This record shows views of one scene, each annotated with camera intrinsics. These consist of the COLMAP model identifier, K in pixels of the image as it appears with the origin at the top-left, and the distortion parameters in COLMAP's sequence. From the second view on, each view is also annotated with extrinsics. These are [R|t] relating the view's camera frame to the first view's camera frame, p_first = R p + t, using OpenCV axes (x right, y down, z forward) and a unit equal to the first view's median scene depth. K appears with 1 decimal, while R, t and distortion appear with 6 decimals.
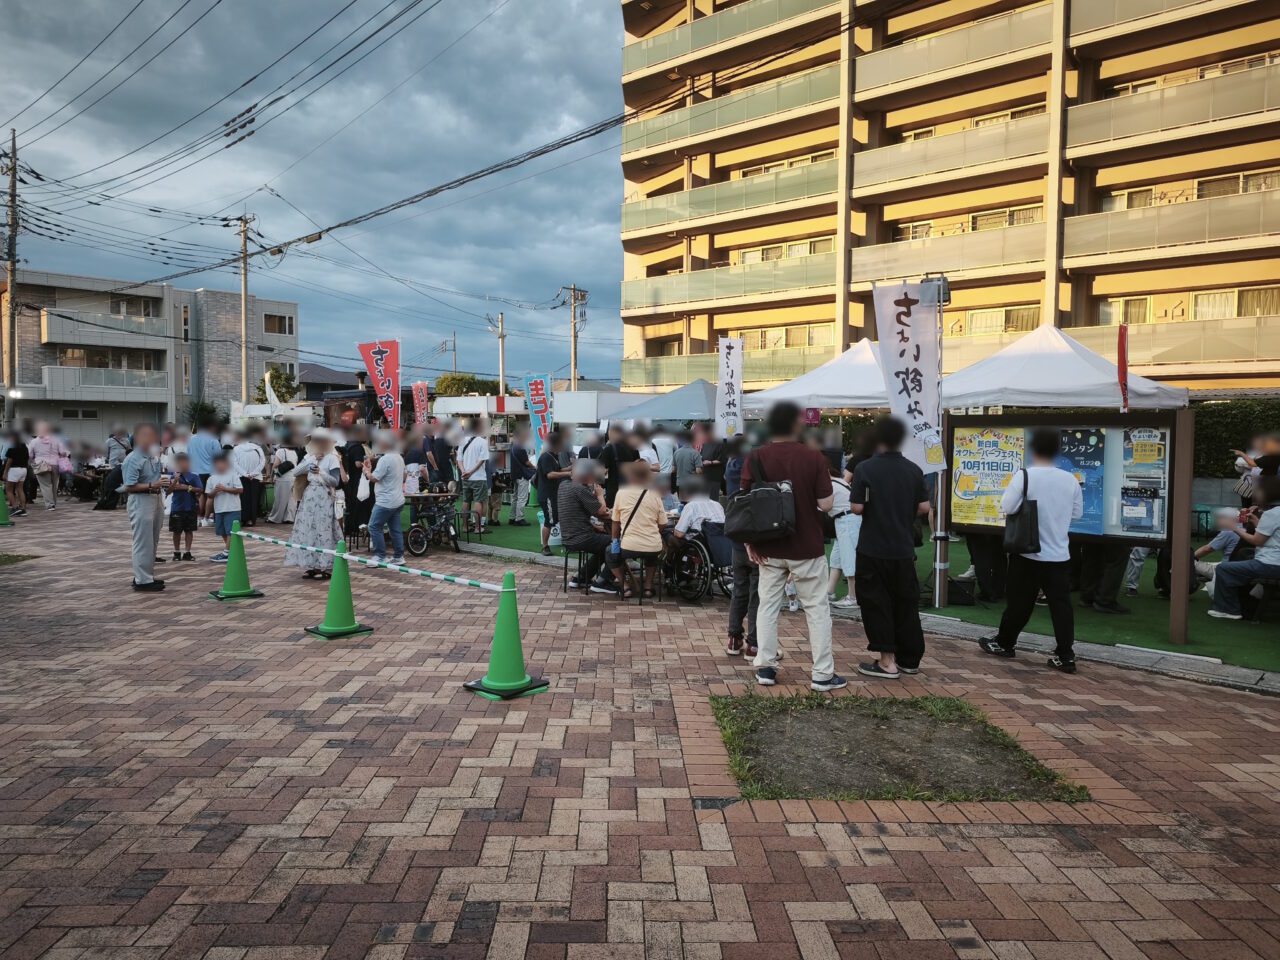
lens RADIAL K [[858.2, 0, 639.8], [0, 858.2, 478.9], [0, 0, 1]] dist [-0.005409, -0.000696]
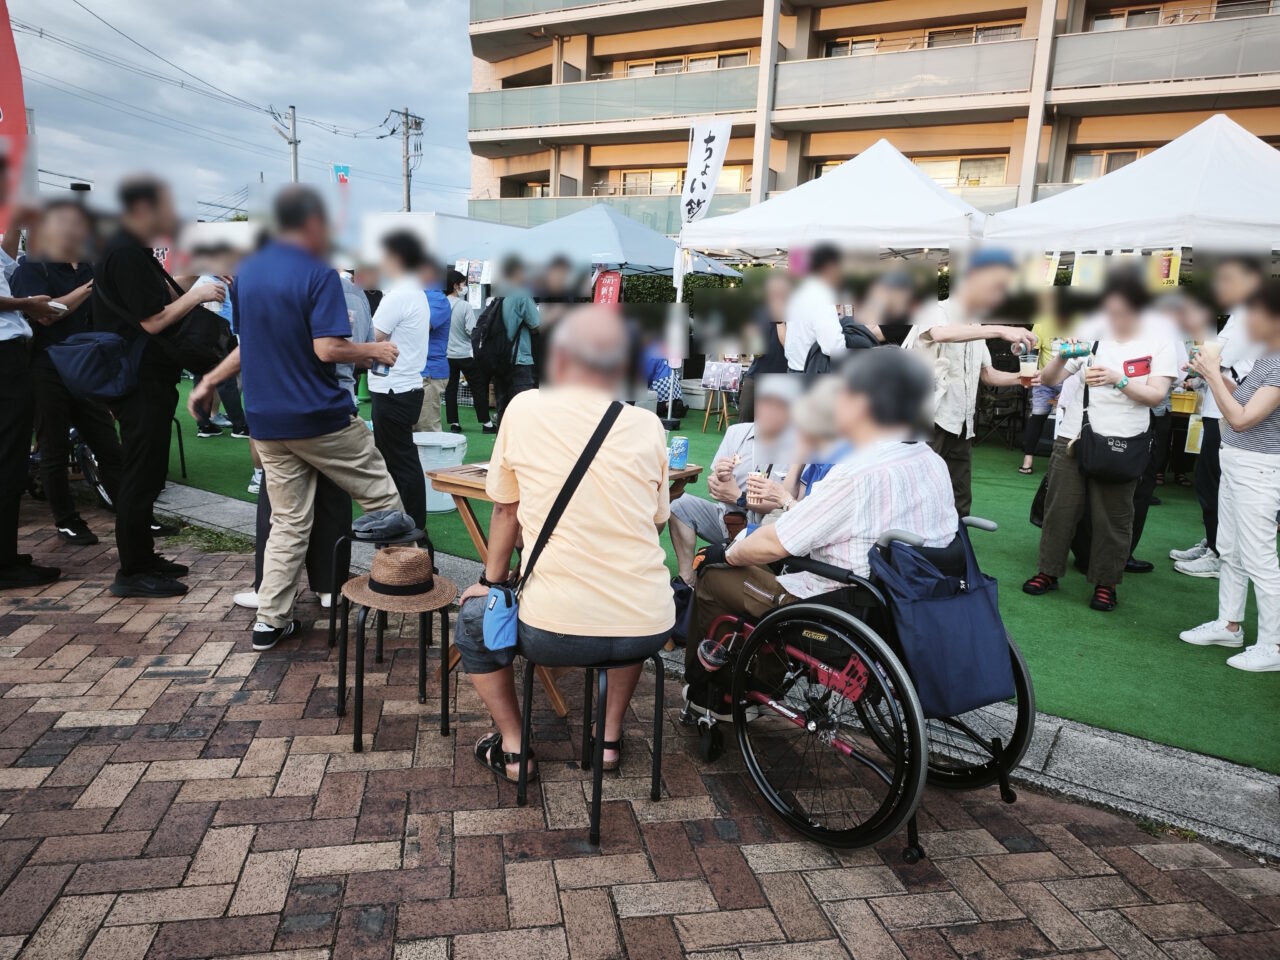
lens RADIAL K [[858.2, 0, 643.8], [0, 858.2, 478.2], [0, 0, 1]] dist [-0.005409, -0.000696]
pose [[0.982081, 0.010643, 0.188159, -0.010189], [-0.035947, 0.990653, 0.131587, 0.001028], [-0.184999, -0.135993, 0.973284, 0.224887]]
